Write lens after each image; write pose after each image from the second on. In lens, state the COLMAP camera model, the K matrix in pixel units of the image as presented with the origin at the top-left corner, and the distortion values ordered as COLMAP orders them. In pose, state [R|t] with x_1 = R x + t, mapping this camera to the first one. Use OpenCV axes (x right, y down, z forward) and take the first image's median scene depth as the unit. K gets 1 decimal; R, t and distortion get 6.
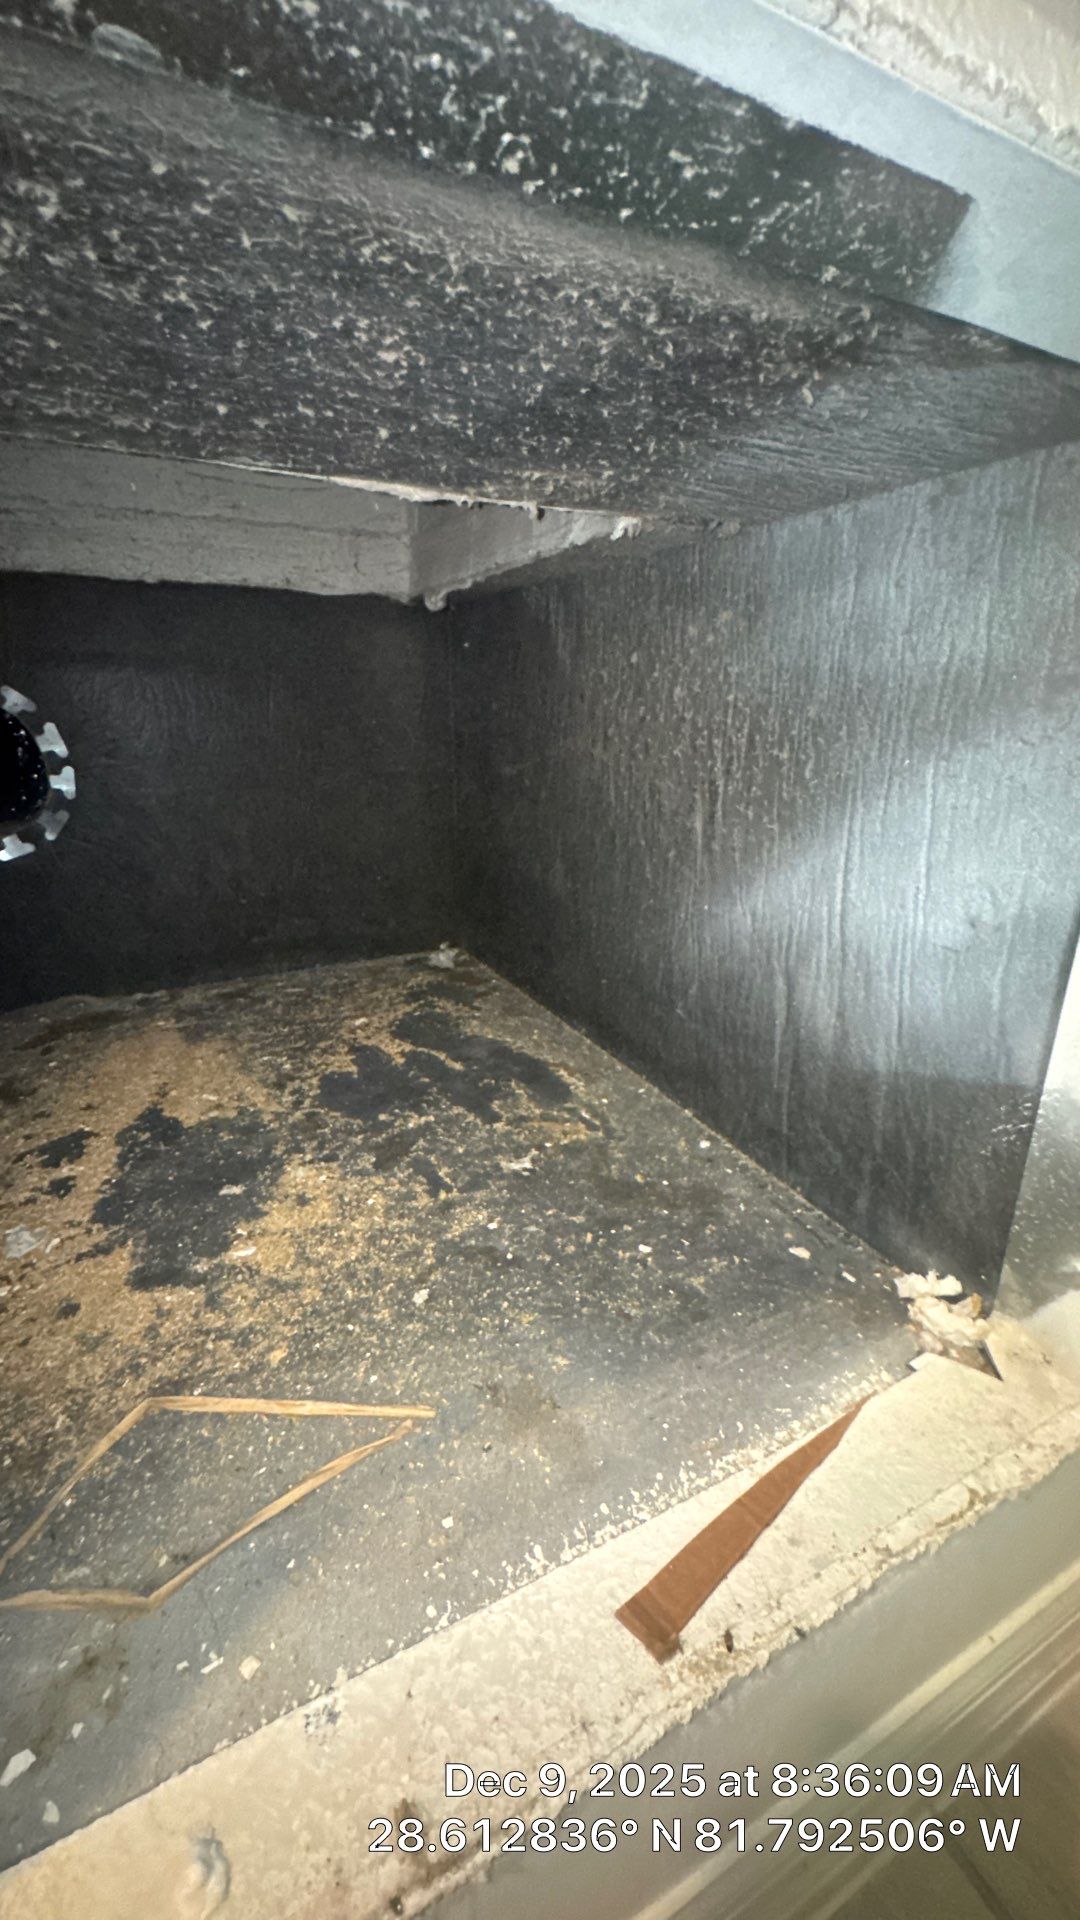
lens RADIAL K [[770.6, 0, 543.4], [0, 770.6, 957.4], [0, 0, 1]] dist [-0.003592, 0.000461]
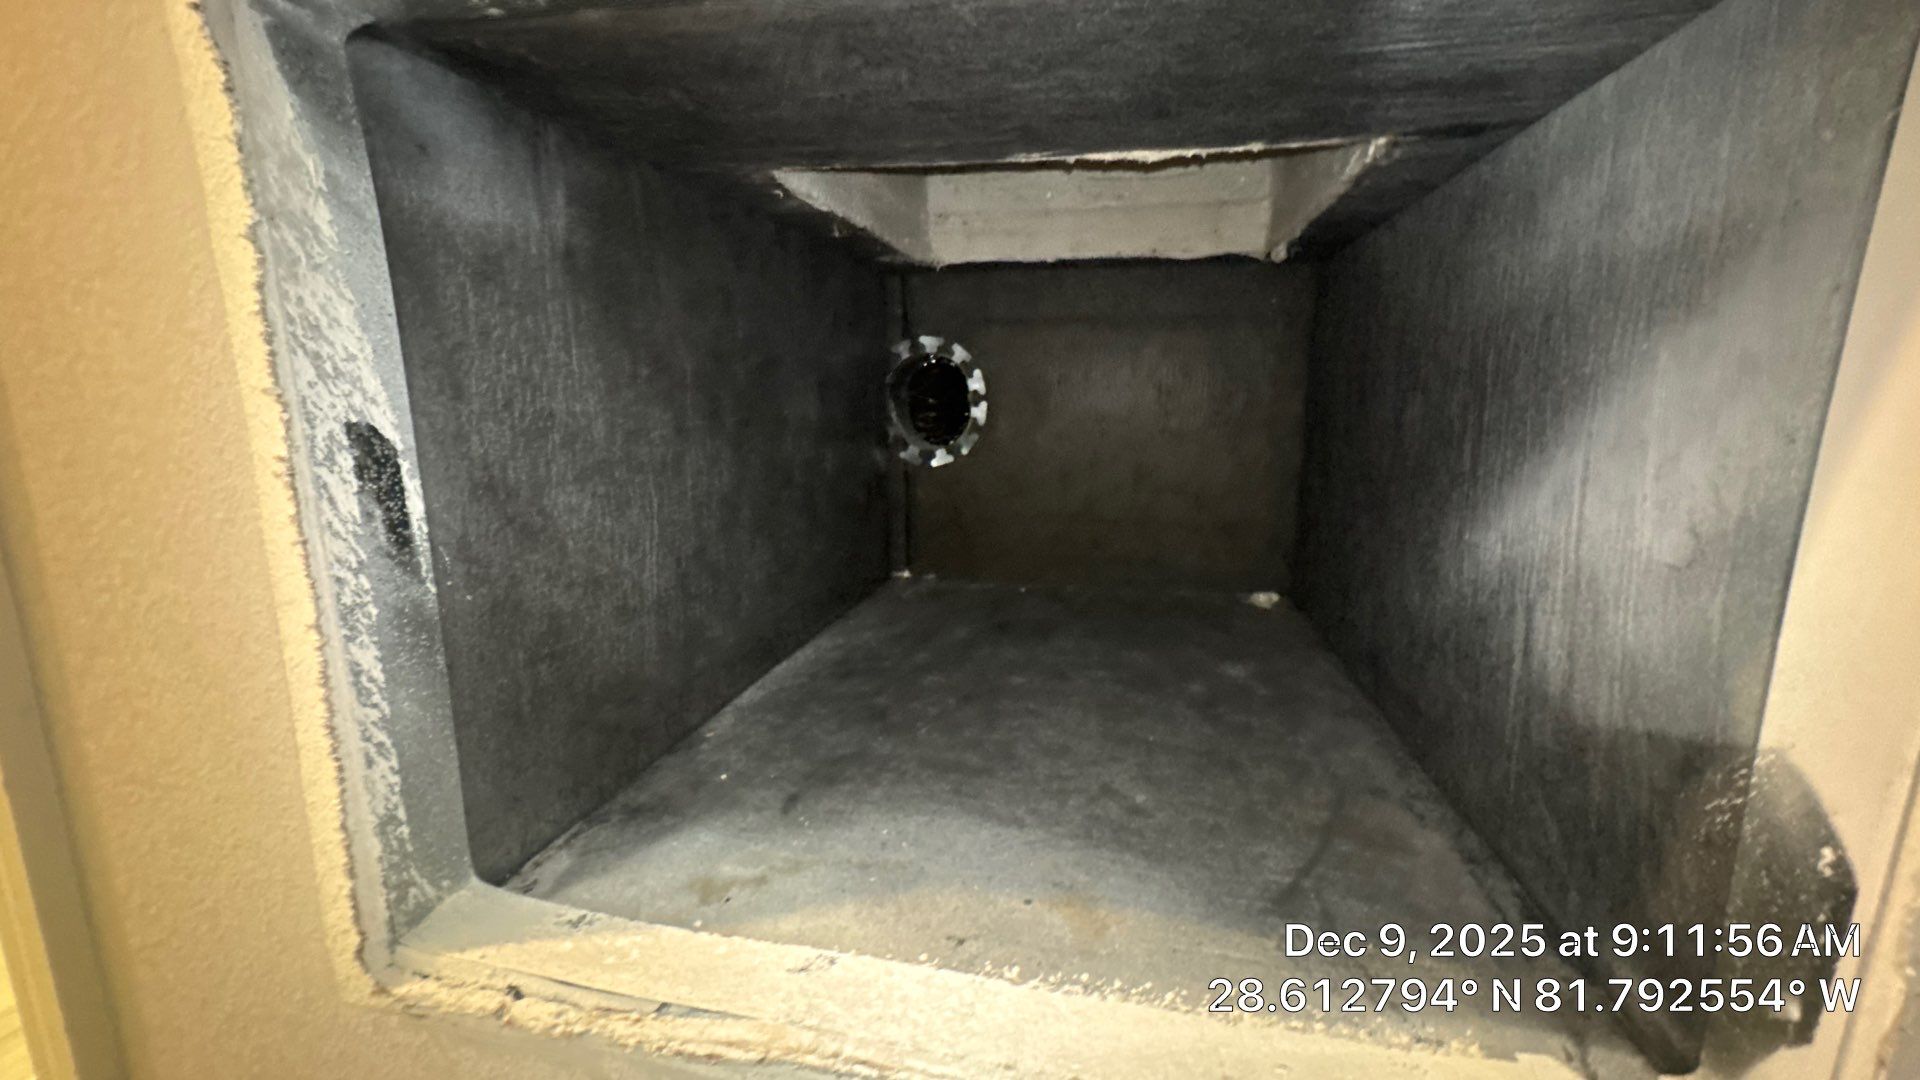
lens RADIAL K [[770.6, 0, 961.1], [0, 770.6, 536.1], [0, 0, 1]] dist [-0.003592, 0.000461]
pose [[0.773932, 0.115855, -0.622581, 0.436490], [-0.196774, 0.978453, -0.062532, 0.149282], [0.601921, 0.170903, 0.780053, -0.073184]]
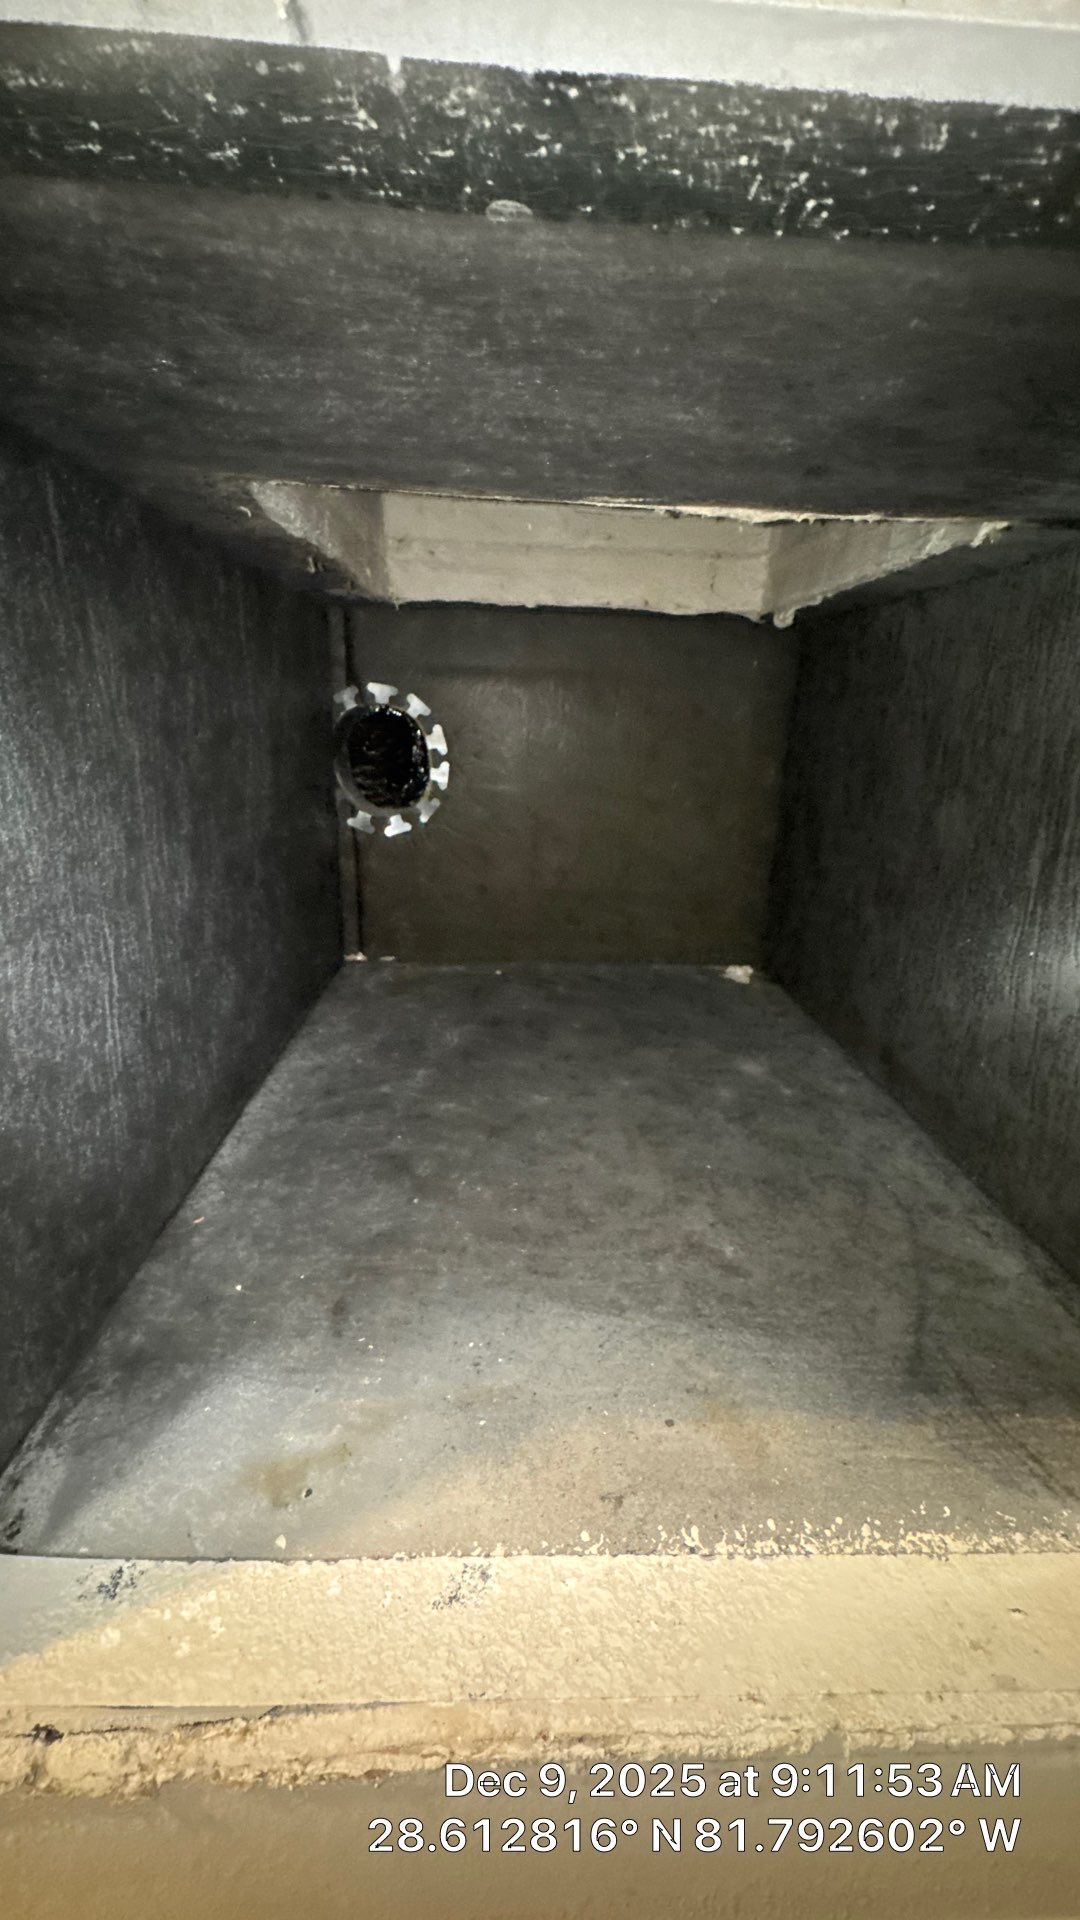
lens RADIAL K [[770.6, 0, 540.5], [0, 770.6, 956.4], [0, 0, 1]] dist [-0.003592, 0.000461]
pose [[0.905400, 0.150180, -0.397111, 0.072421], [-0.159392, 0.987165, 0.009919, 0.027388], [0.393504, 0.054316, 0.917717, -0.046579]]
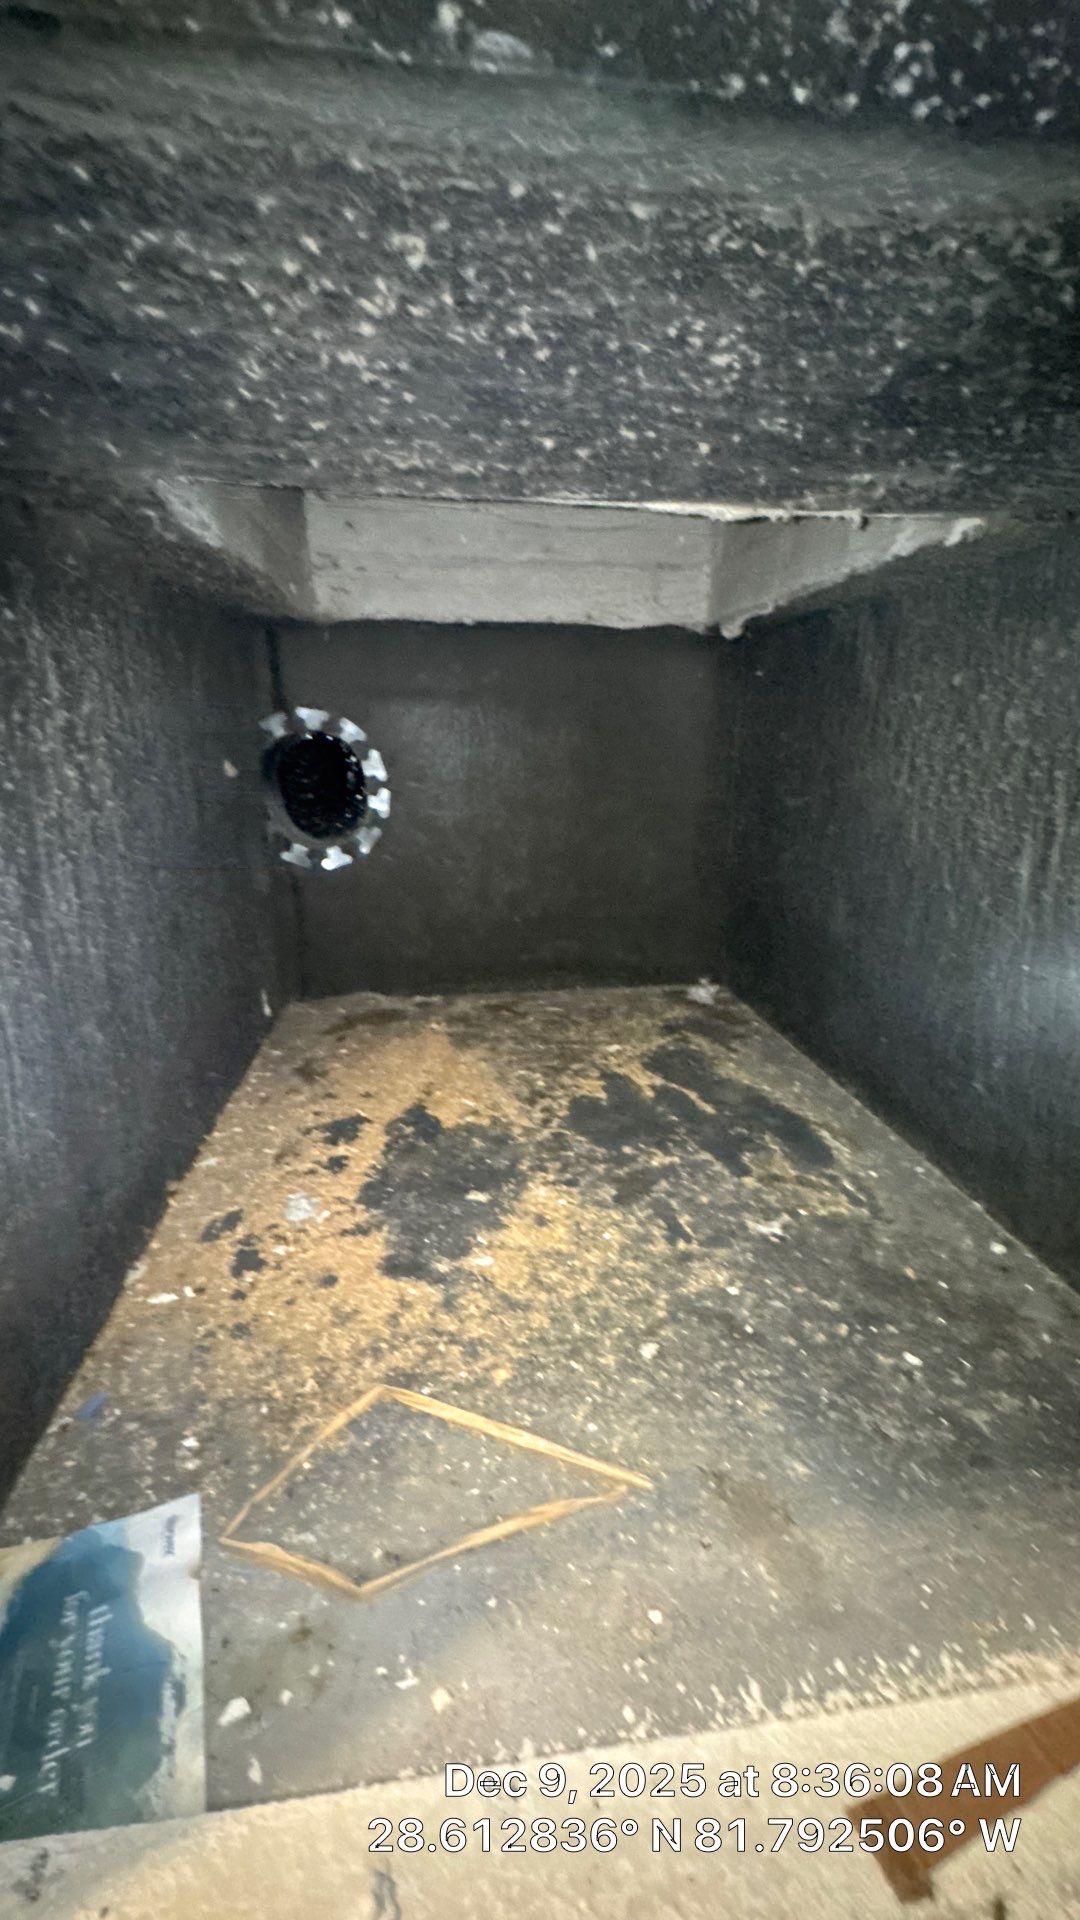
lens RADIAL K [[770.6, 0, 542.0], [0, 770.6, 957.4], [0, 0, 1]] dist [-0.003592, 0.000461]
pose [[0.940598, 0.091154, -0.327058, -0.018588], [-0.104127, 0.994313, -0.022340, -0.003188], [0.323162, 0.055068, 0.944740, 0.043167]]
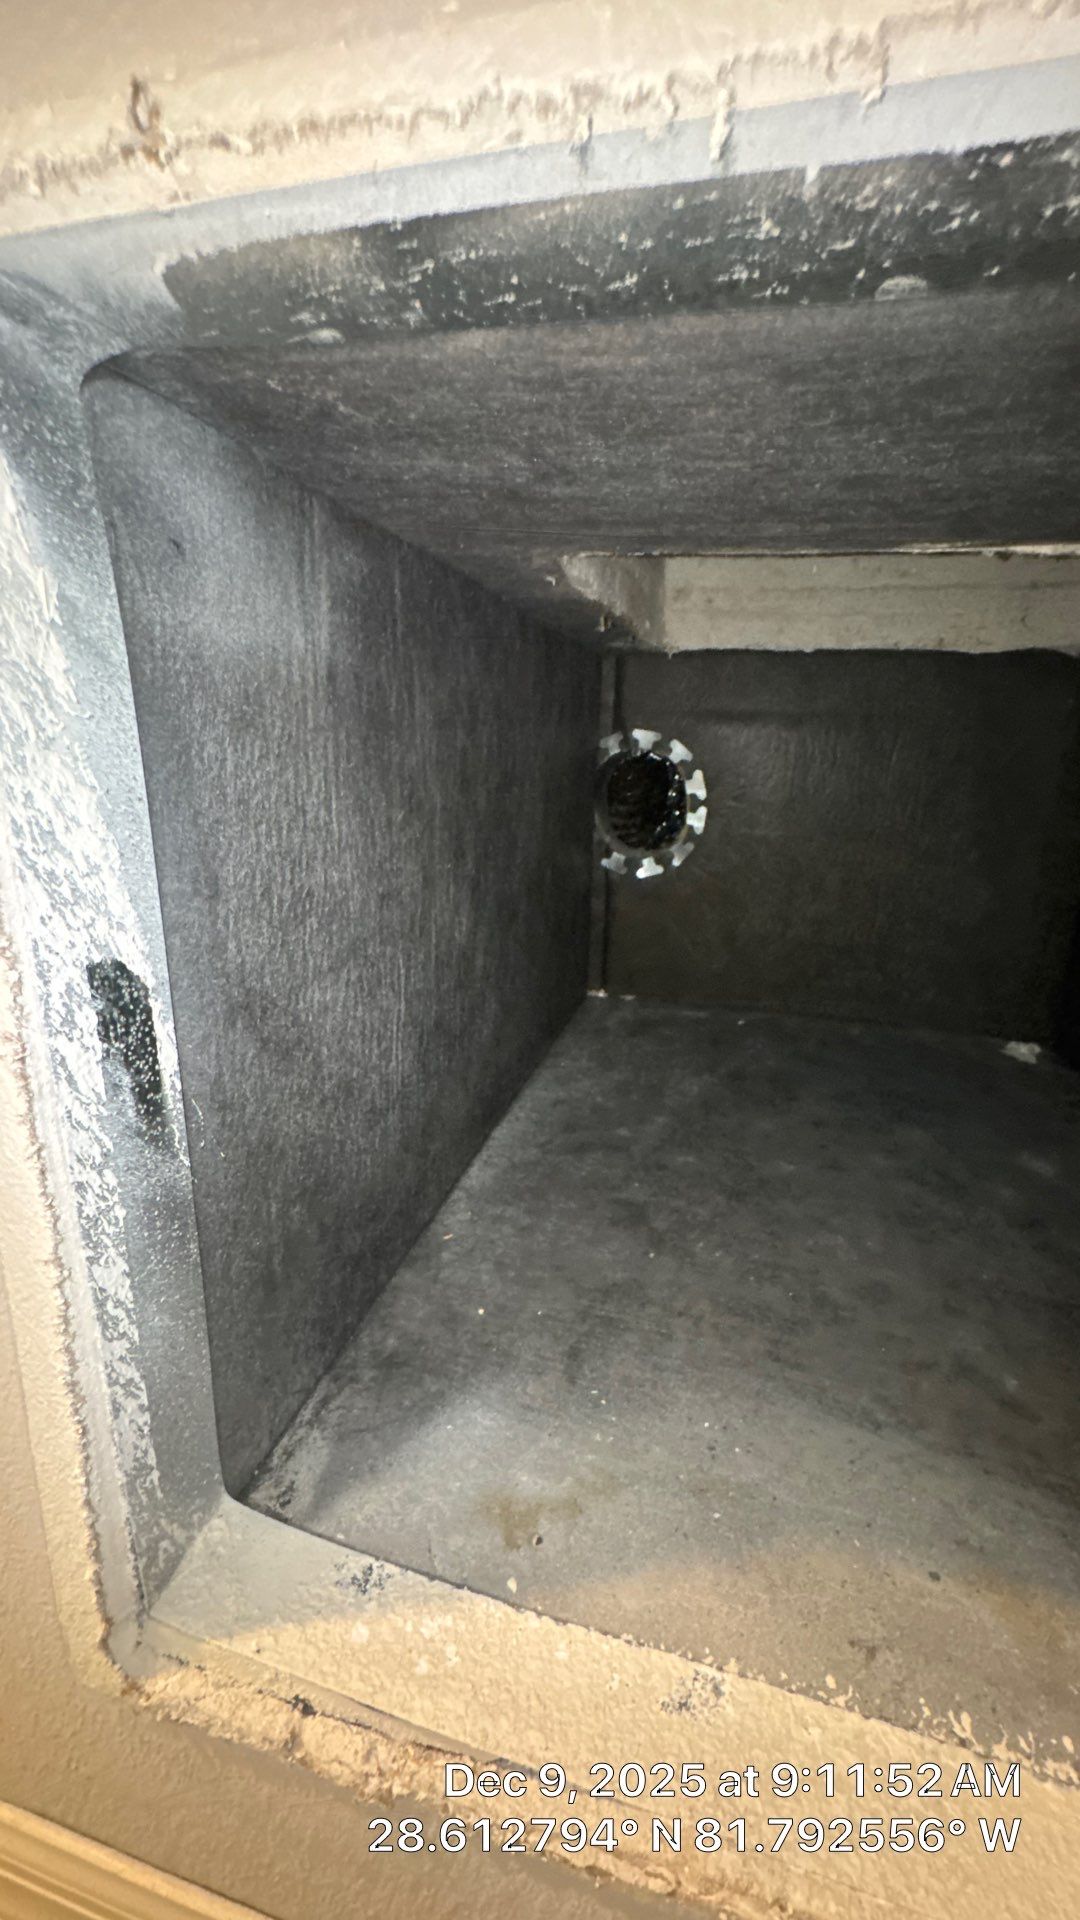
lens RADIAL K [[770.6, 0, 540.0], [0, 770.6, 955.8], [0, 0, 1]] dist [-0.003592, 0.000461]
pose [[0.737160, 0.196063, -0.646649, 0.022086], [-0.236523, 0.971308, 0.024869, 0.010902], [0.632970, 0.134615, 0.762383, -0.071560]]
